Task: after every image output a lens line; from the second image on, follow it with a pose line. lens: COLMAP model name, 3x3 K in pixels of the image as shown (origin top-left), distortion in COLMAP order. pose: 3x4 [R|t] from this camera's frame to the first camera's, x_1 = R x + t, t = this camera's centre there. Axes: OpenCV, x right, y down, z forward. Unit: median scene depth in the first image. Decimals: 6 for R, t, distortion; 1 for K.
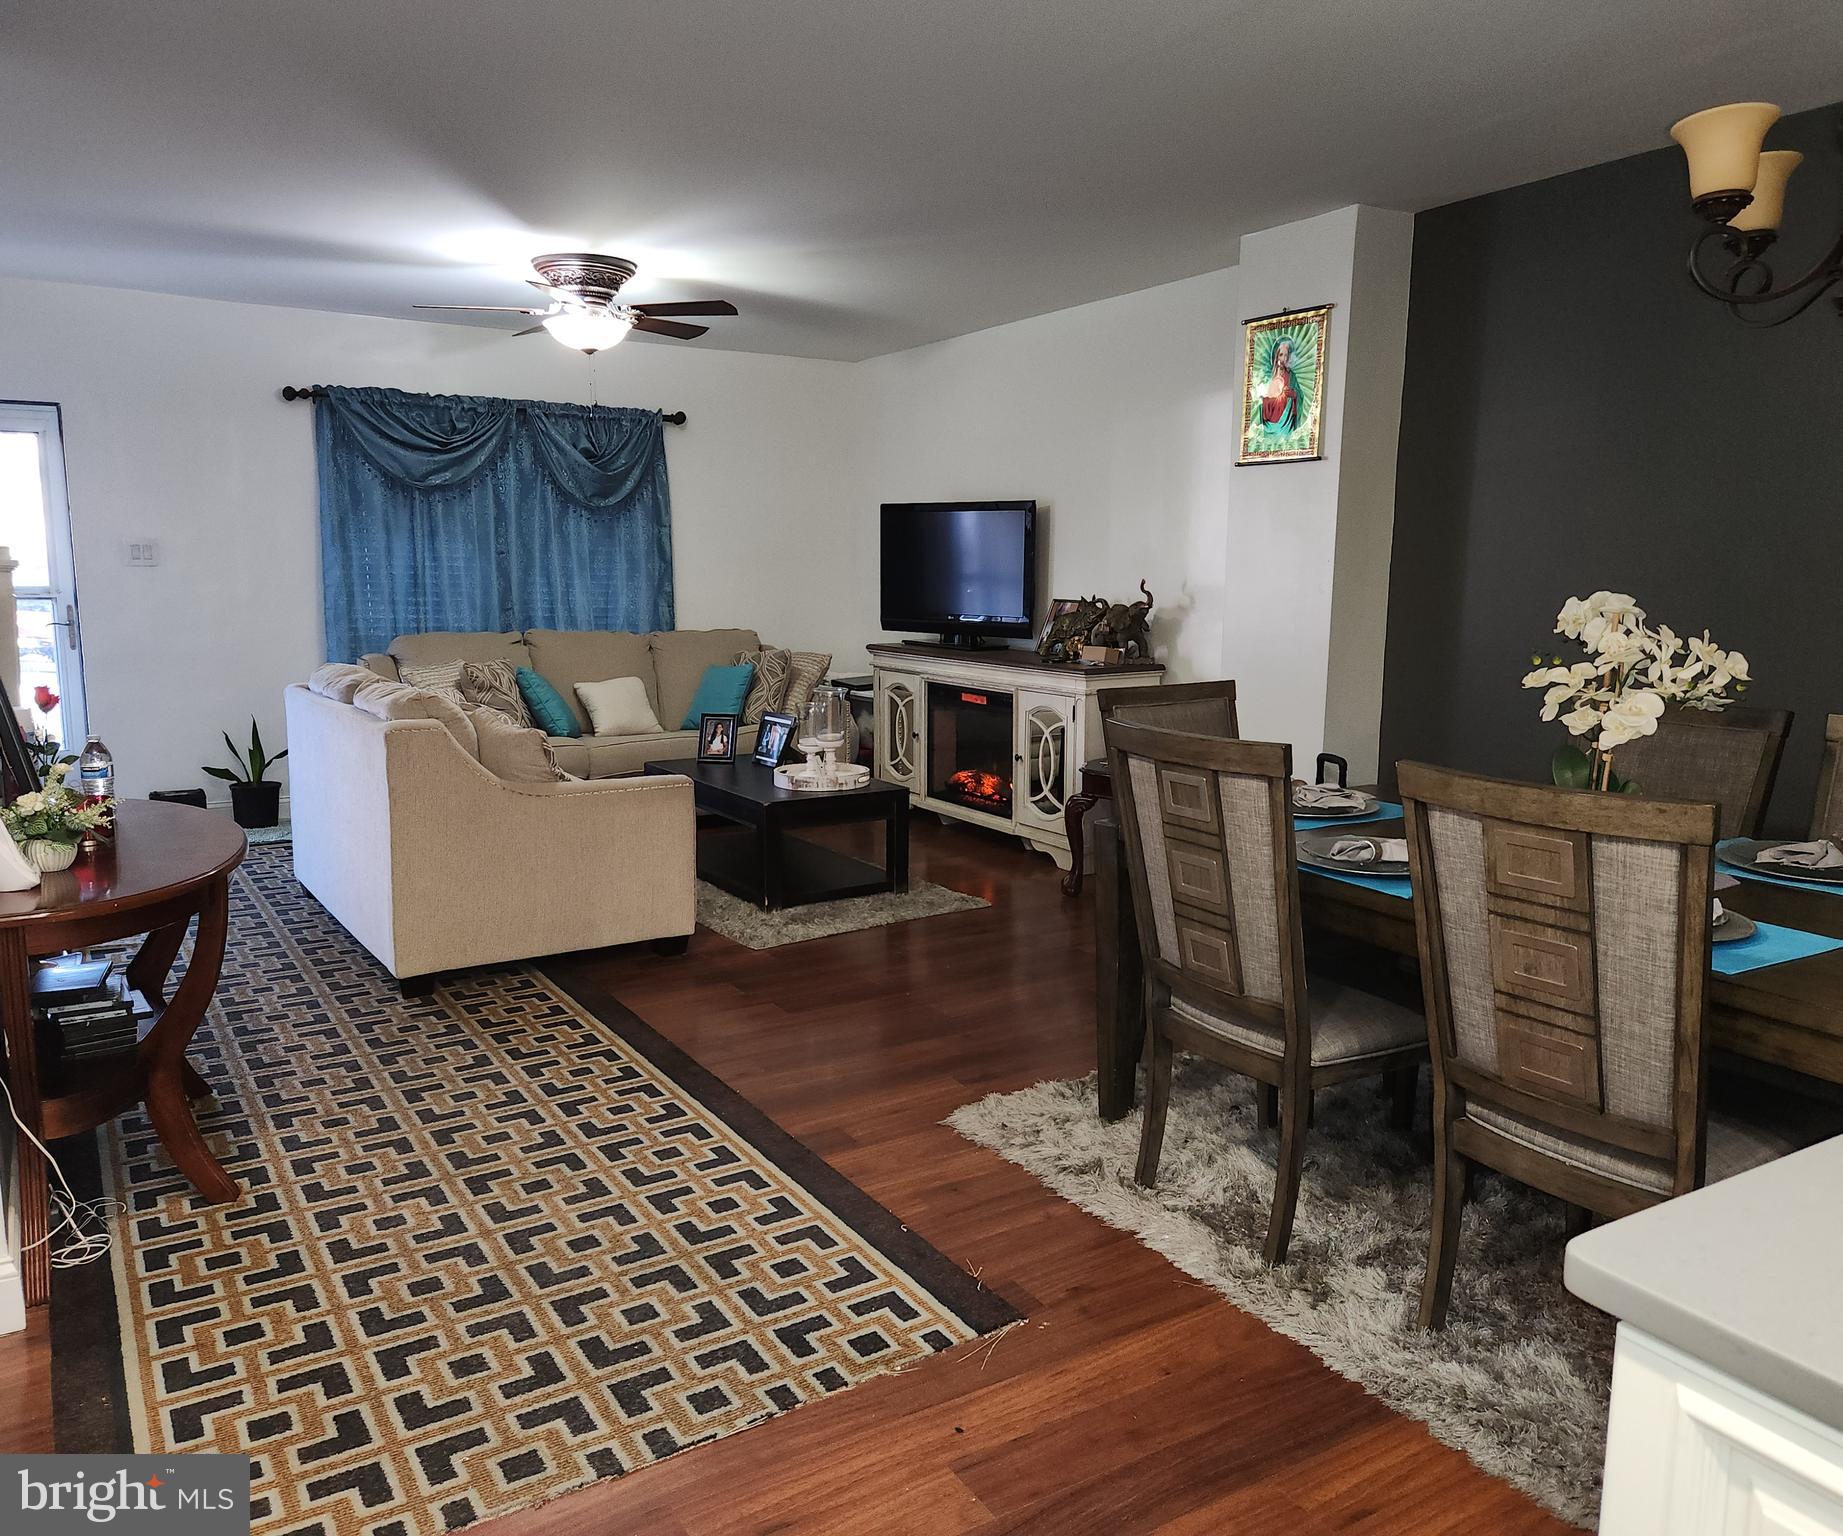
lens RADIAL K [[1367.2, 0, 923.6], [0, 1367.2, 760.9], [0, 0, 1]] dist [0.081731, -0.072258]
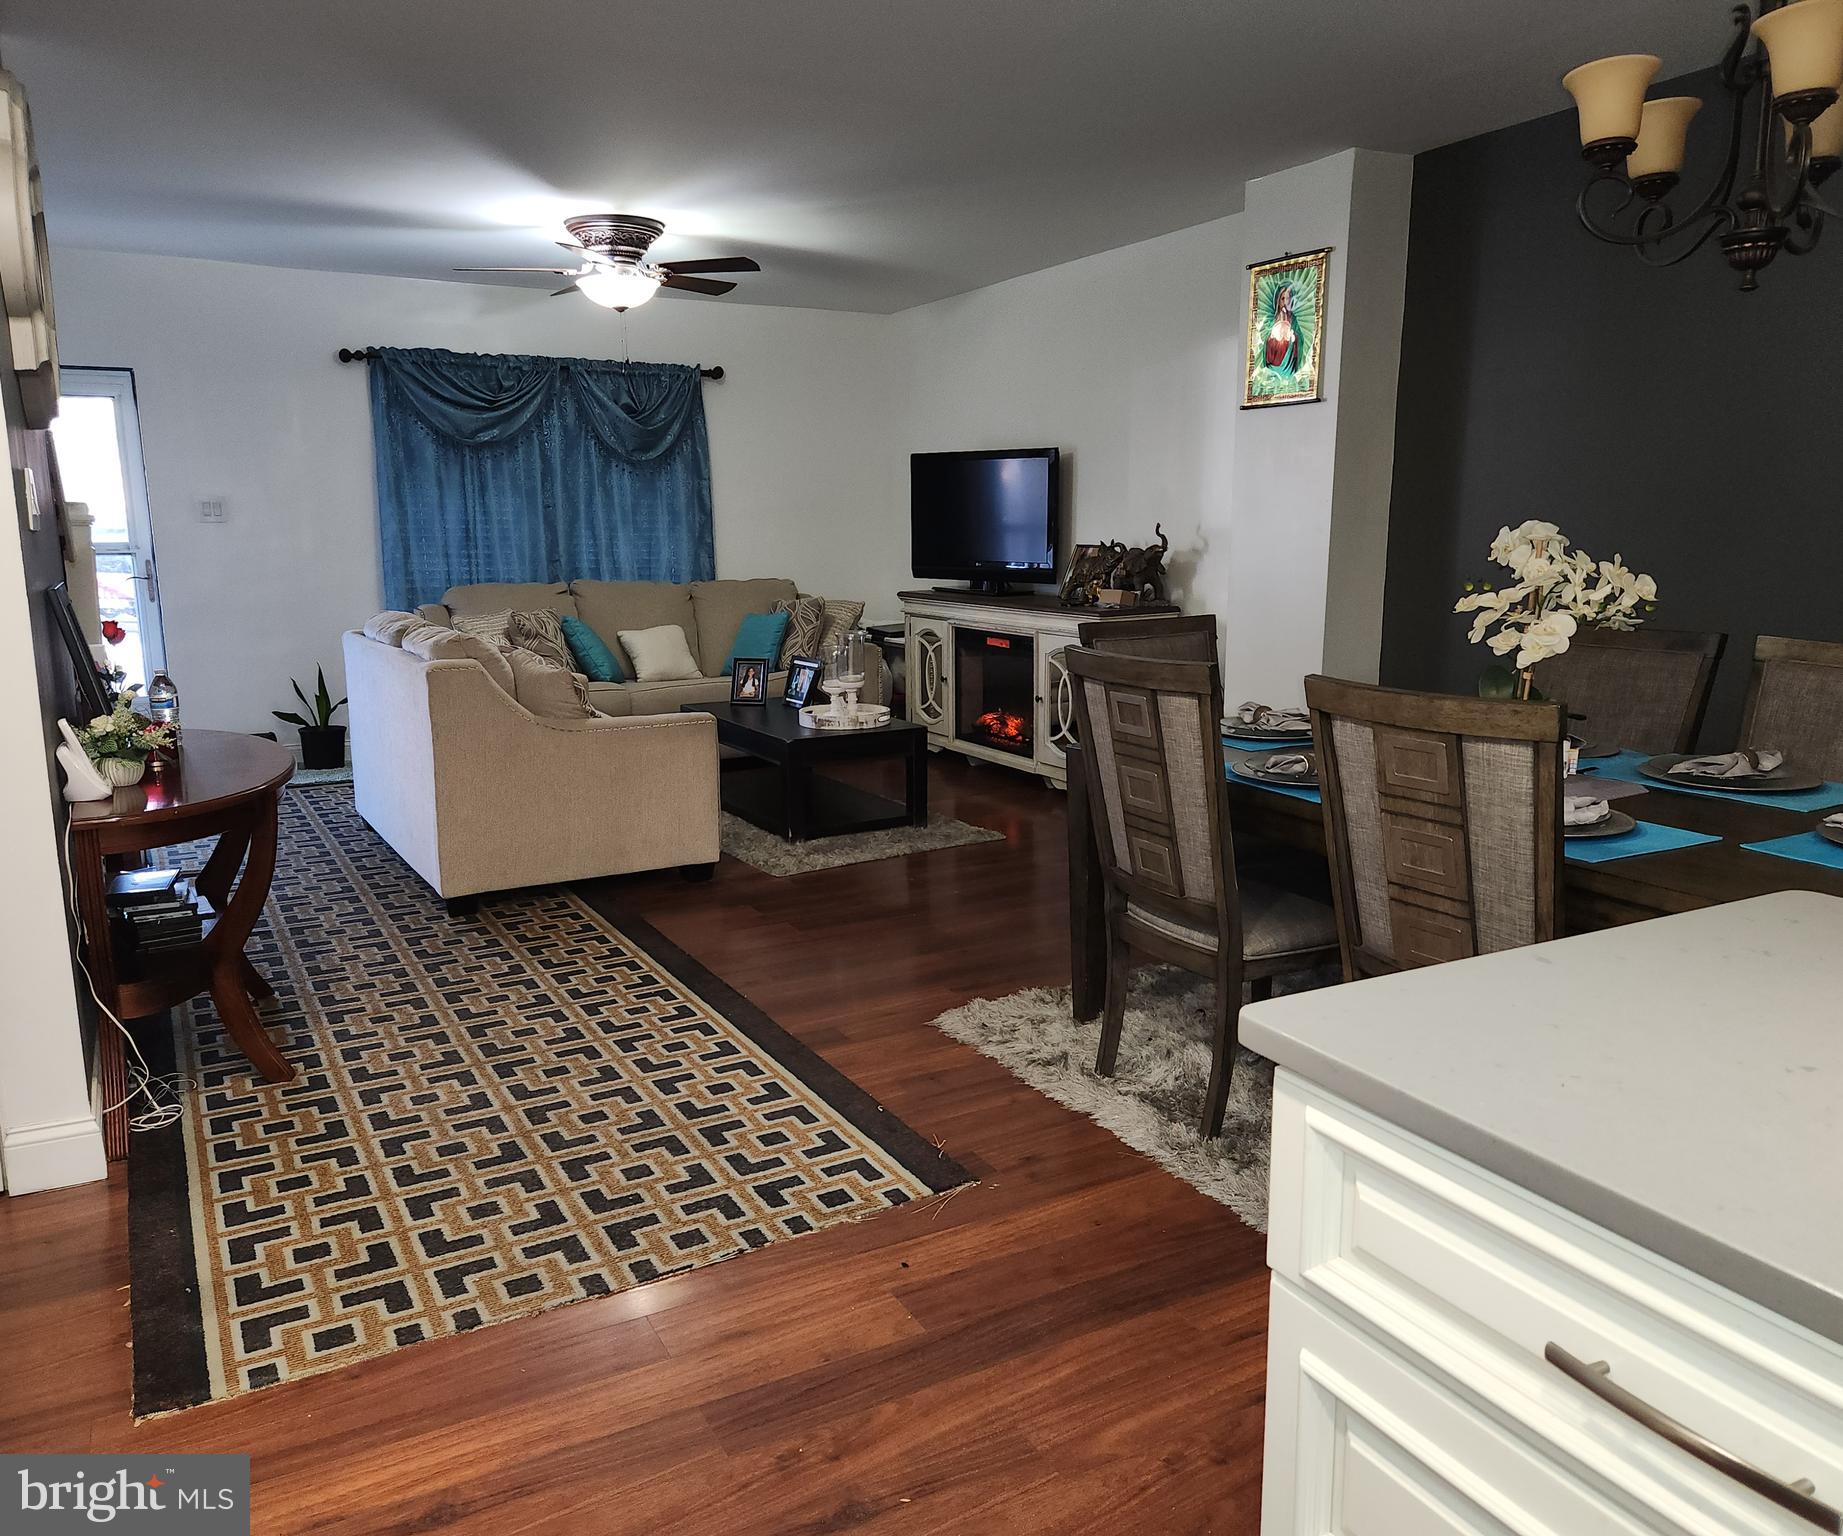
lens RADIAL K [[1367.2, 0, 920.3], [0, 1367.2, 765.6], [0, 0, 1]] dist [0.081731, -0.072258]
pose [[0.998666, -0.003260, -0.051529, 0.065241], [0.005097, 0.999355, 0.035555, 0.021592], [0.051380, -0.035770, 0.998038, -0.076549]]
